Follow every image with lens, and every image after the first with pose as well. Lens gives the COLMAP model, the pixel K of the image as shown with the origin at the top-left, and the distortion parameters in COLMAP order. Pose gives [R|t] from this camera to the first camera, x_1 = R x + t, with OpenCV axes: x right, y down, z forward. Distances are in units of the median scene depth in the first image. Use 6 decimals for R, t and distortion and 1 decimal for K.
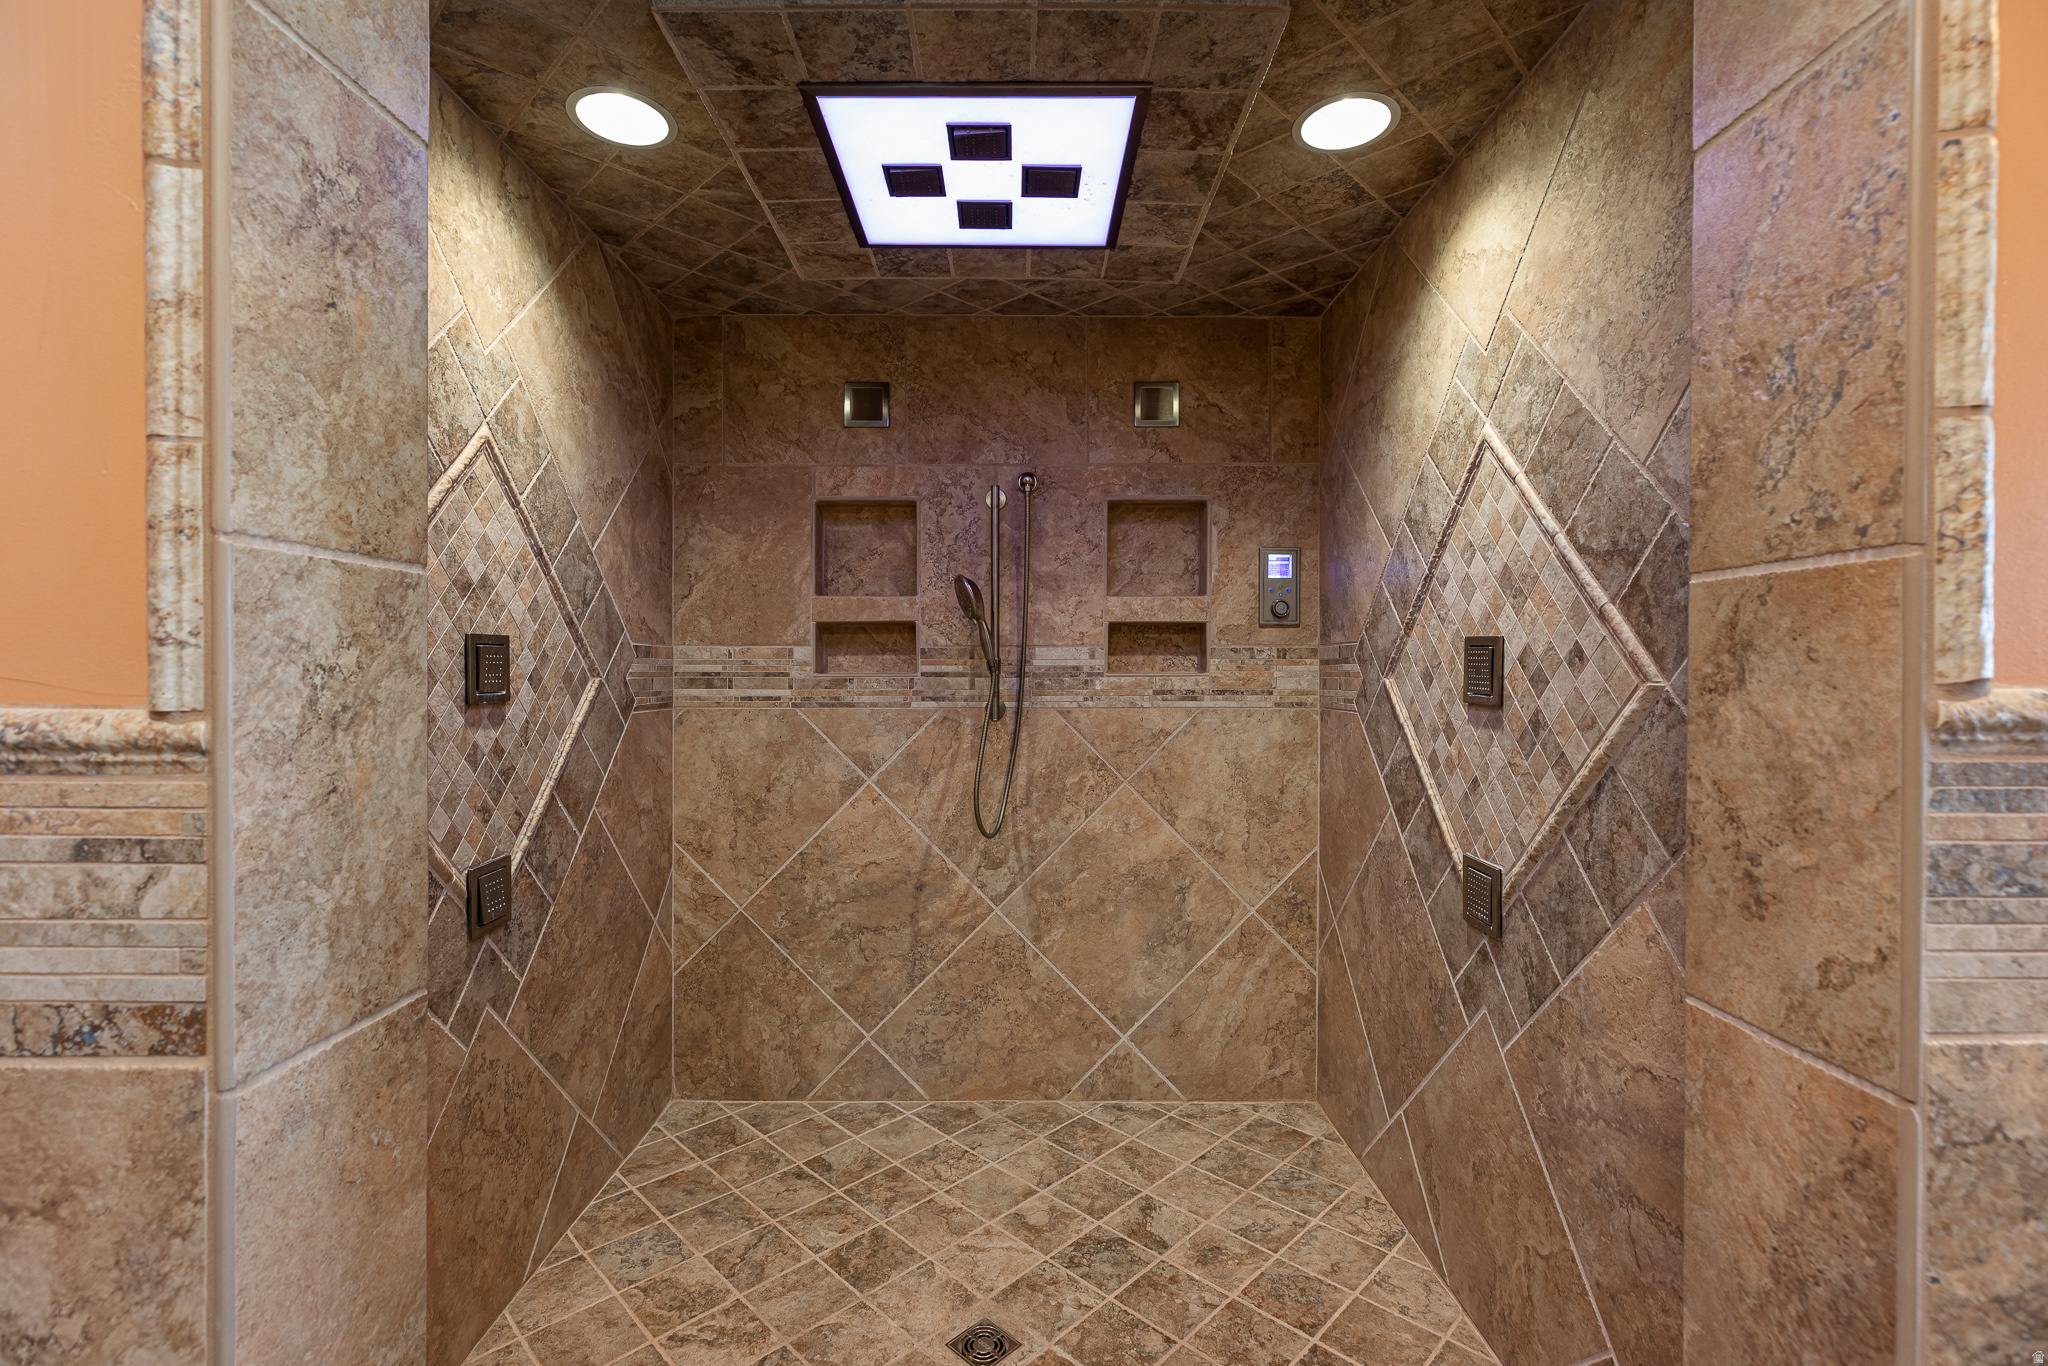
lens RADIAL K [[932.2, 0, 1027.8], [0, 932.2, 661.6], [0, 0, 1]] dist [0.003607, -0.000458]
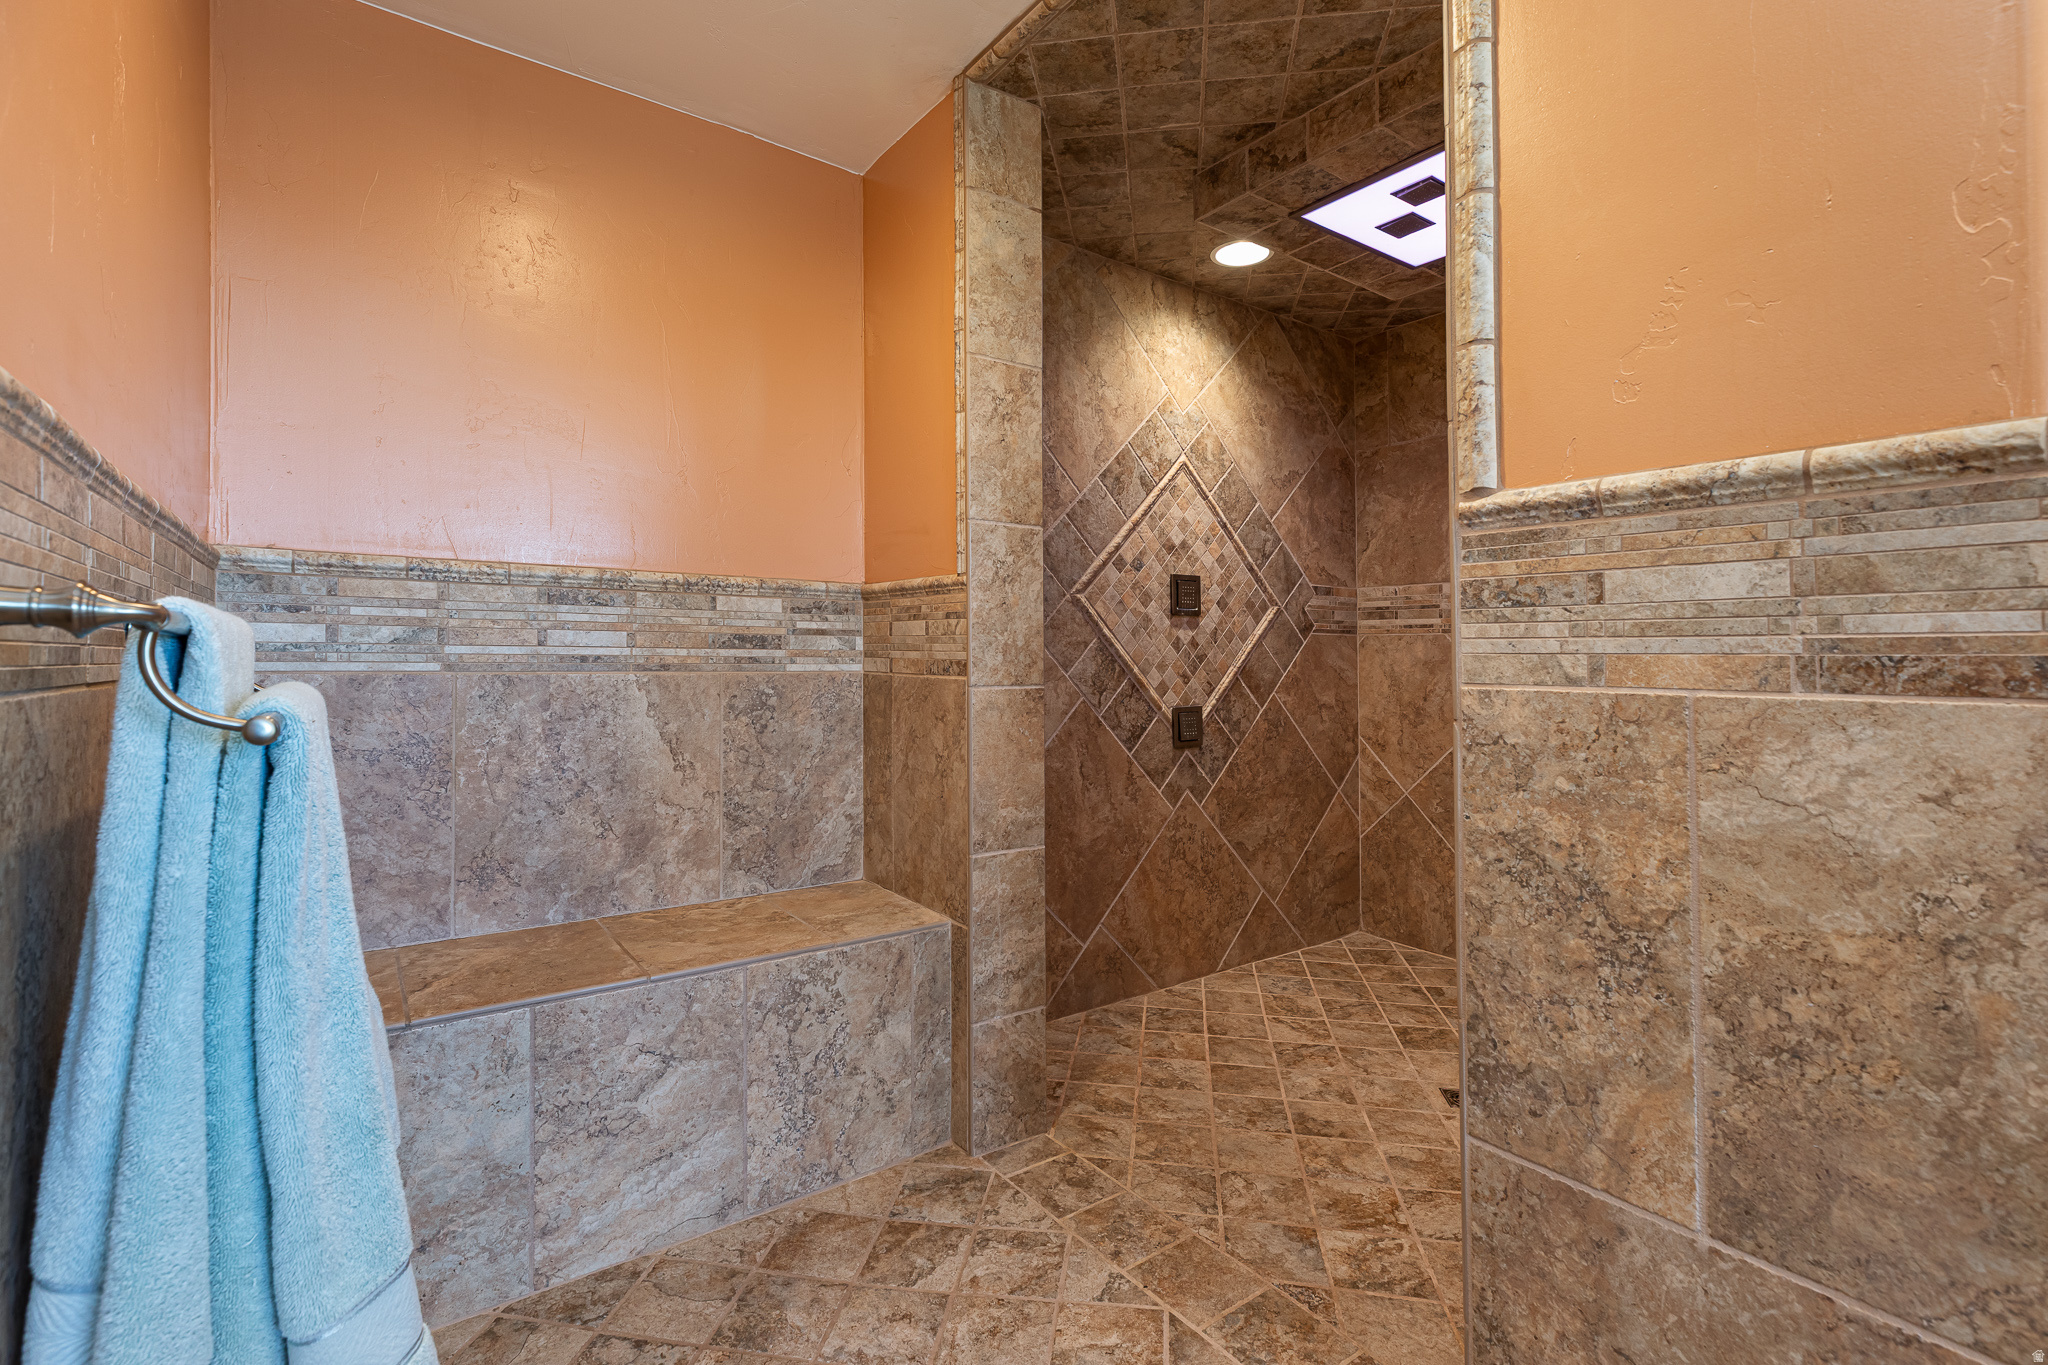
lens RADIAL K [[917.8, 0, 998.9], [0, 917.8, 650.7], [0, 0, 1]] dist [0.004666, 0.000788]
pose [[0.568027, 0.003383, -0.823003, 0.611575], [-0.001668, 0.999994, 0.002959, 0.104020], [0.823008, -0.000308, 0.568029, -0.249335]]
